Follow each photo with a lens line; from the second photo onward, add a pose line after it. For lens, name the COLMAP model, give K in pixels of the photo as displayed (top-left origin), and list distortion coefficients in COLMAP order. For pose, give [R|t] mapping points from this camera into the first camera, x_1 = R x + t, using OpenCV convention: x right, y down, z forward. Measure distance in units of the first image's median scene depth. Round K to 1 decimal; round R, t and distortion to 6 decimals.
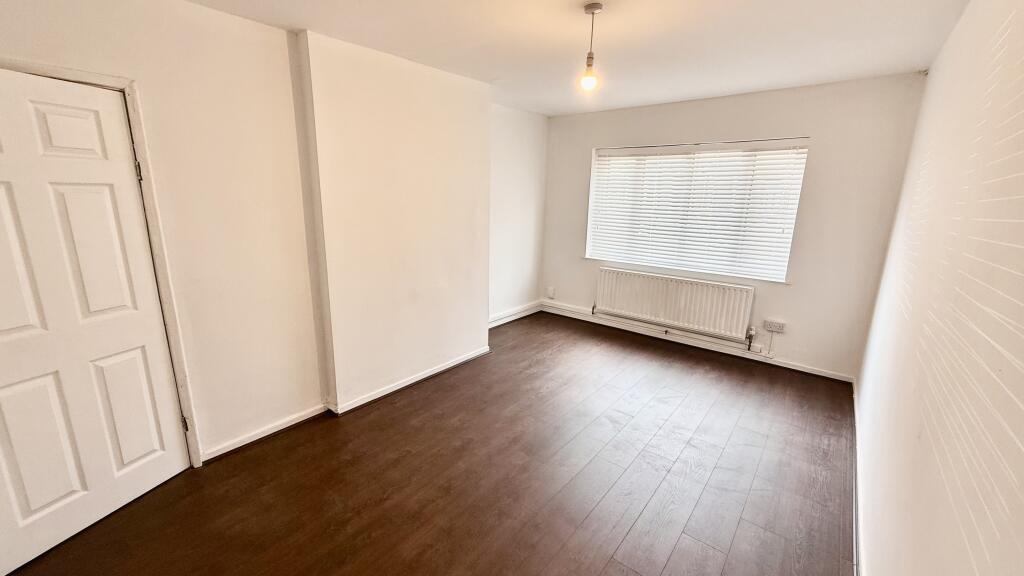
lens RADIAL K [[406.8, 0, 509.2], [0, 406.8, 288.1], [0, 0, 1]] dist [-0.000592, -0.000143]
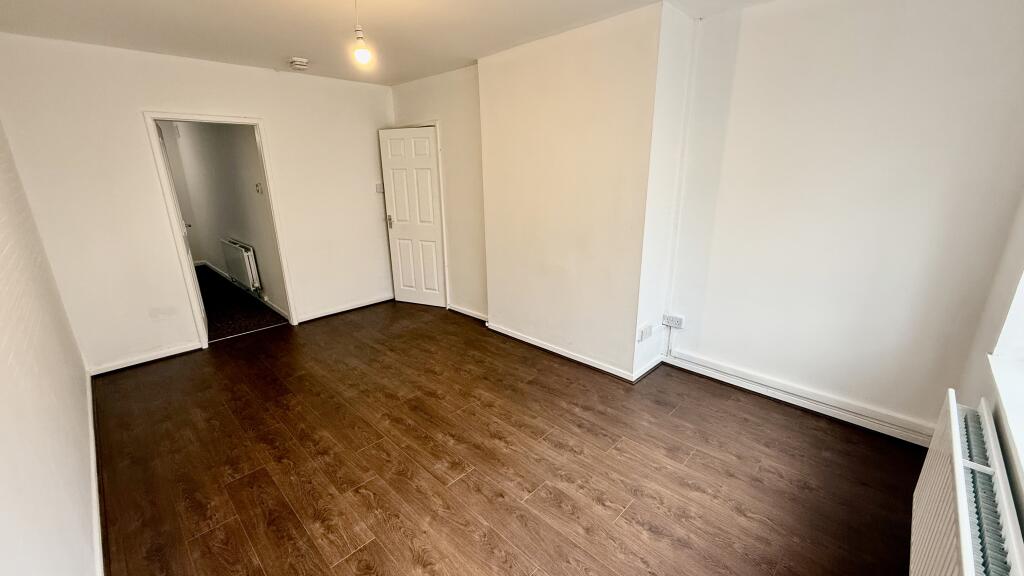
lens RADIAL K [[406.8, 0, 510.9], [0, 406.8, 288.6], [0, 0, 1]] dist [-0.000592, -0.000143]
pose [[-0.090693, 0.263712, -0.960328, 0.987308], [-0.216590, 0.935997, 0.277485, -0.251228], [0.972041, 0.233164, -0.027771, 1.181139]]
